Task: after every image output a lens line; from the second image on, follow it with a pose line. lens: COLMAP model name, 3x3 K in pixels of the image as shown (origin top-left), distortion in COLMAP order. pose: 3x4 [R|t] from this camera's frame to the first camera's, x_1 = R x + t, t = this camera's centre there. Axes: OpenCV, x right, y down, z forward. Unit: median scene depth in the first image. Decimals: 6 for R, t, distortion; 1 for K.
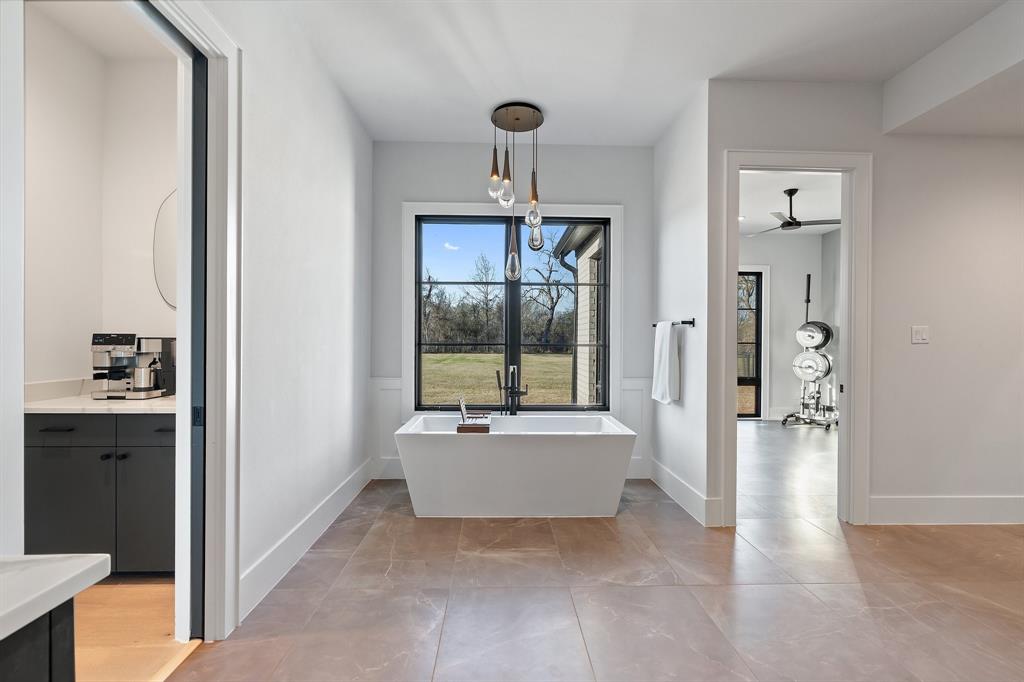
lens RADIAL K [[458.1, 0, 508.7], [0, 458.1, 345.2], [0, 0, 1]] dist [-0.002444, -0.000438]
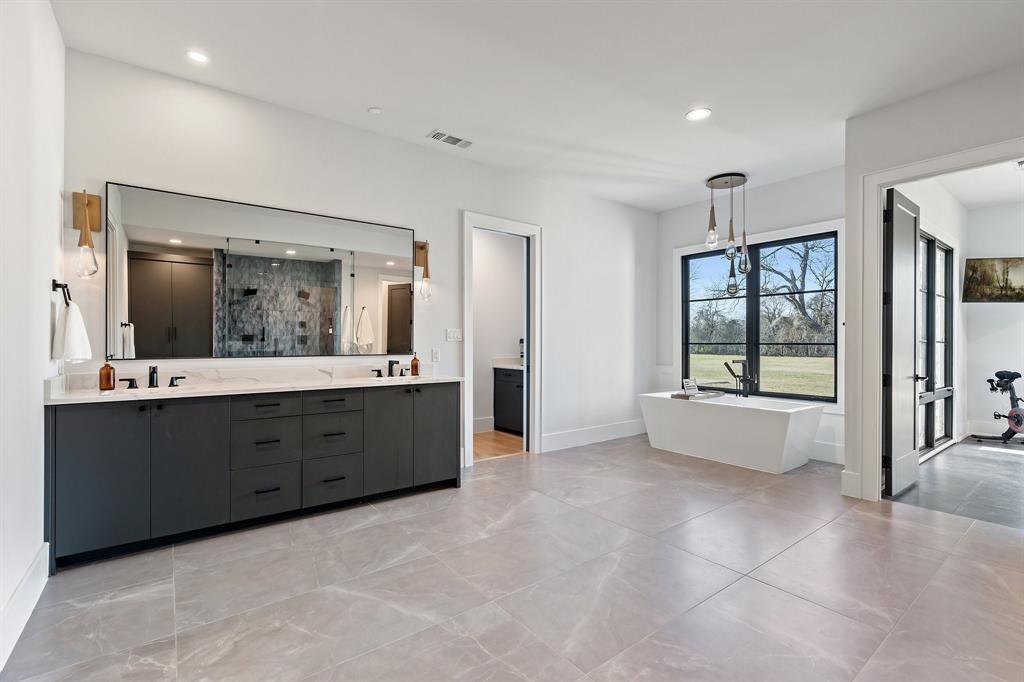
lens RADIAL K [[458.1, 0, 506.3], [0, 458.1, 347.8], [0, 0, 1]] dist [-0.002444, -0.000438]
pose [[0.573136, 0.004101, -0.819450, 0.403053], [-0.005777, 0.999983, 0.000964, 0.007731], [0.819440, 0.004181, 0.573150, -0.181654]]
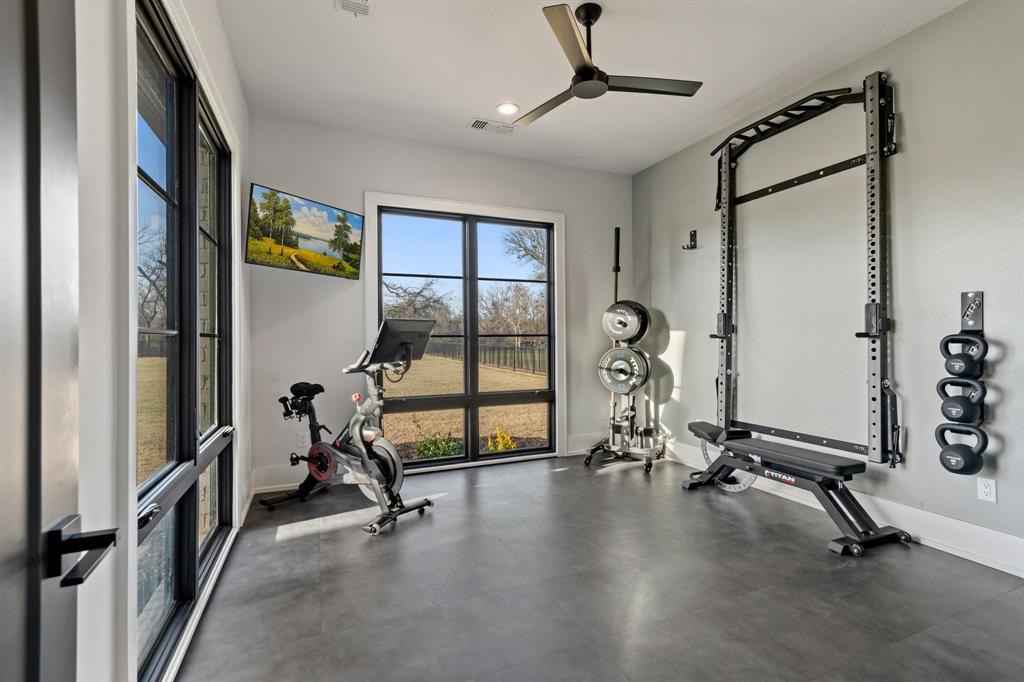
lens RADIAL K [[458.1, 0, 515.0], [0, 458.1, 332.0], [0, 0, 1]] dist [-0.002444, -0.000438]
pose [[0.930465, -0.008265, 0.366288, 0.281237], [0.015423, 0.999743, -0.016622, 0.001404], [-0.366056, 0.021115, 0.930353, 0.451268]]
